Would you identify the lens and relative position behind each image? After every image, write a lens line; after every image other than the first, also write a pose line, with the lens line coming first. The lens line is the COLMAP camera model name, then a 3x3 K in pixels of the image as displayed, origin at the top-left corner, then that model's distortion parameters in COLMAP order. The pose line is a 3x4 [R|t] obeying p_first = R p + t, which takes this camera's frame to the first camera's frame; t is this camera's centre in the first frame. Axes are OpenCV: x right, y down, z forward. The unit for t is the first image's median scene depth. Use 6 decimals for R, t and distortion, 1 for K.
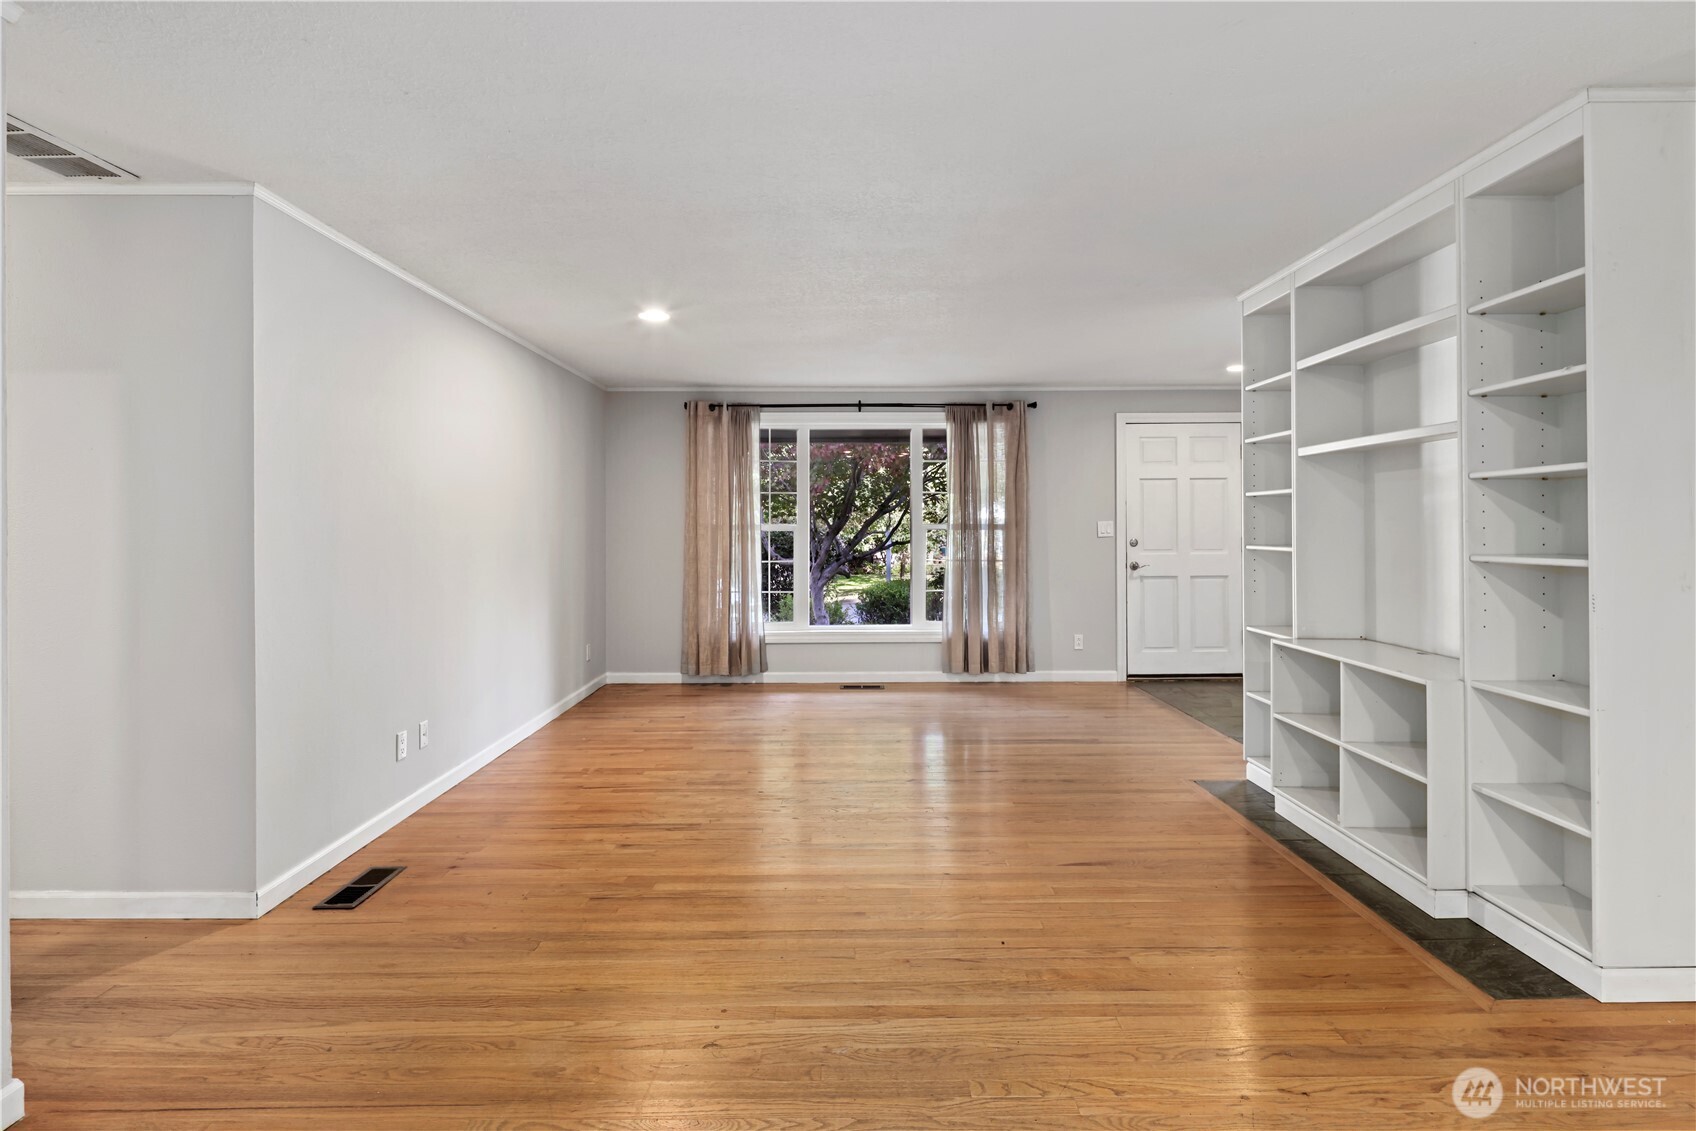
lens RADIAL K [[830.6, 0, 840.2], [0, 830.6, 514.5], [0, 0, 1]] dist [0.008849, -0.005965]
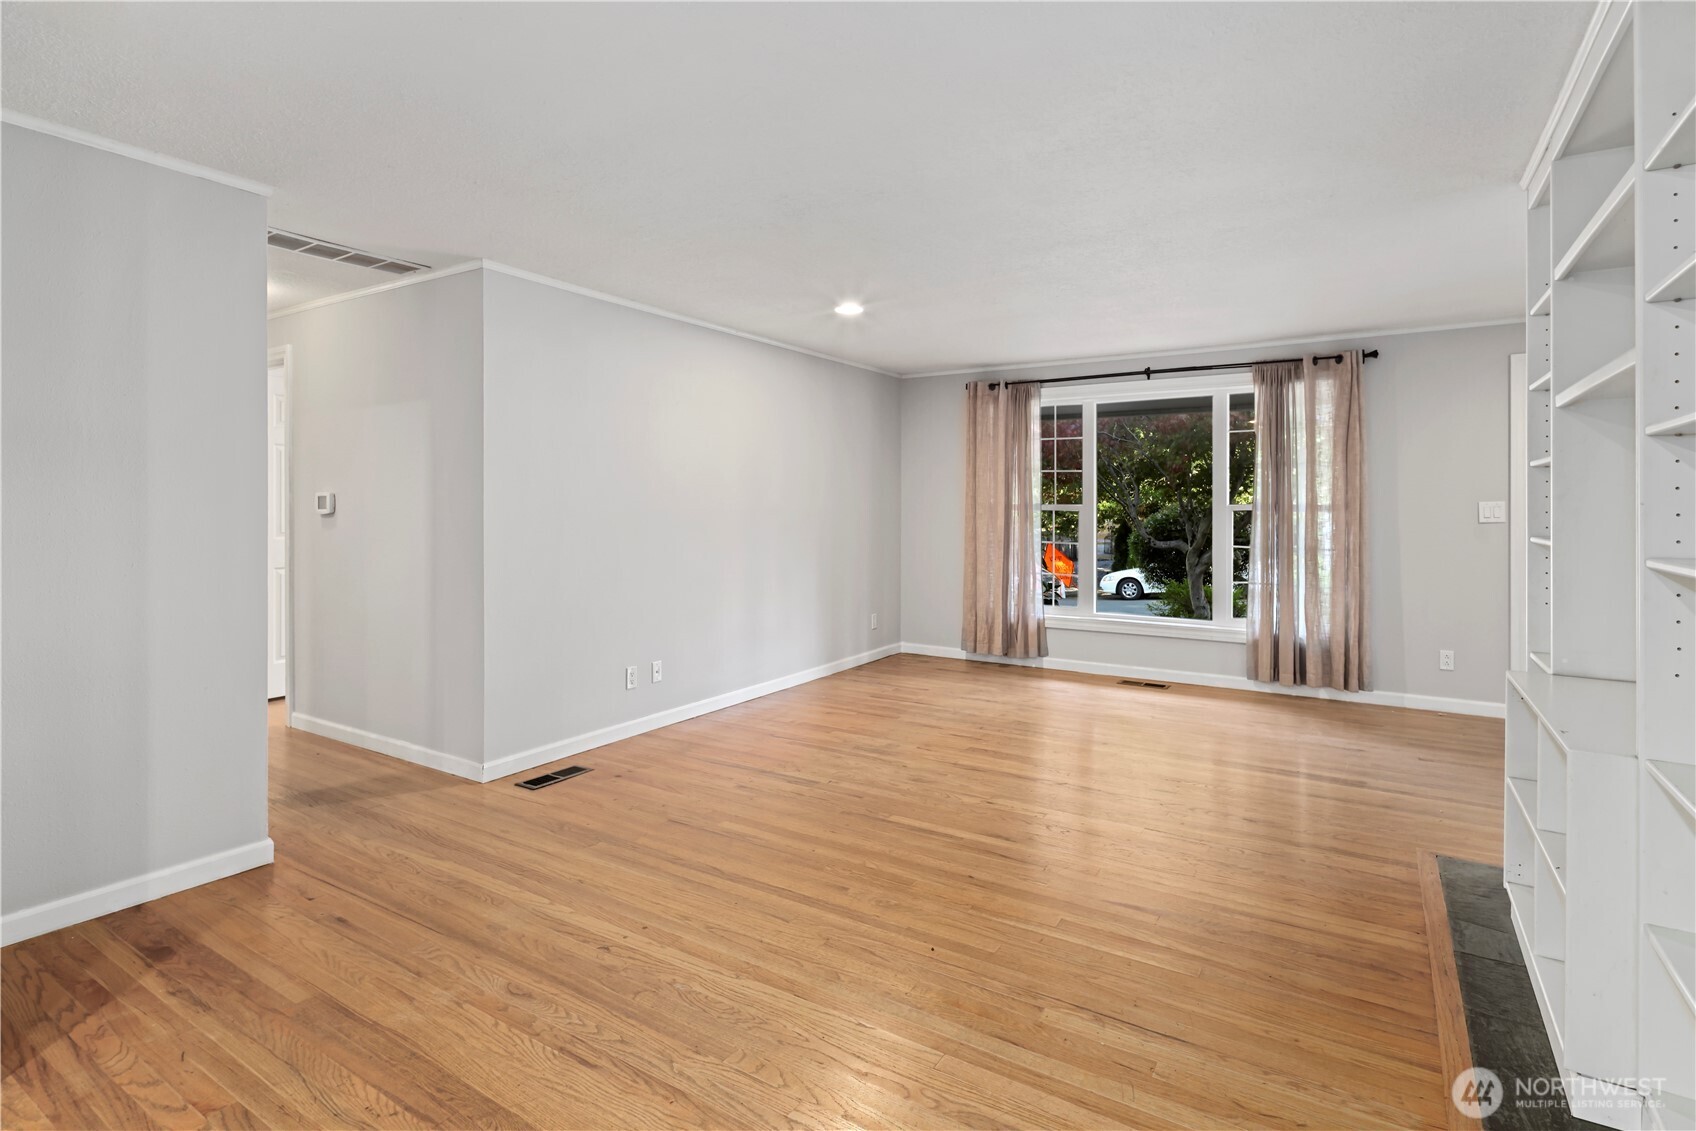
lens RADIAL K [[830.6, 0, 848.9], [0, 830.6, 504.5], [0, 0, 1]] dist [0.008849, -0.005965]
pose [[0.842720, 0.003875, -0.538338, 0.240866], [0.003144, 0.999922, 0.012118, -0.000324], [0.538343, -0.011904, 0.842642, 0.064489]]
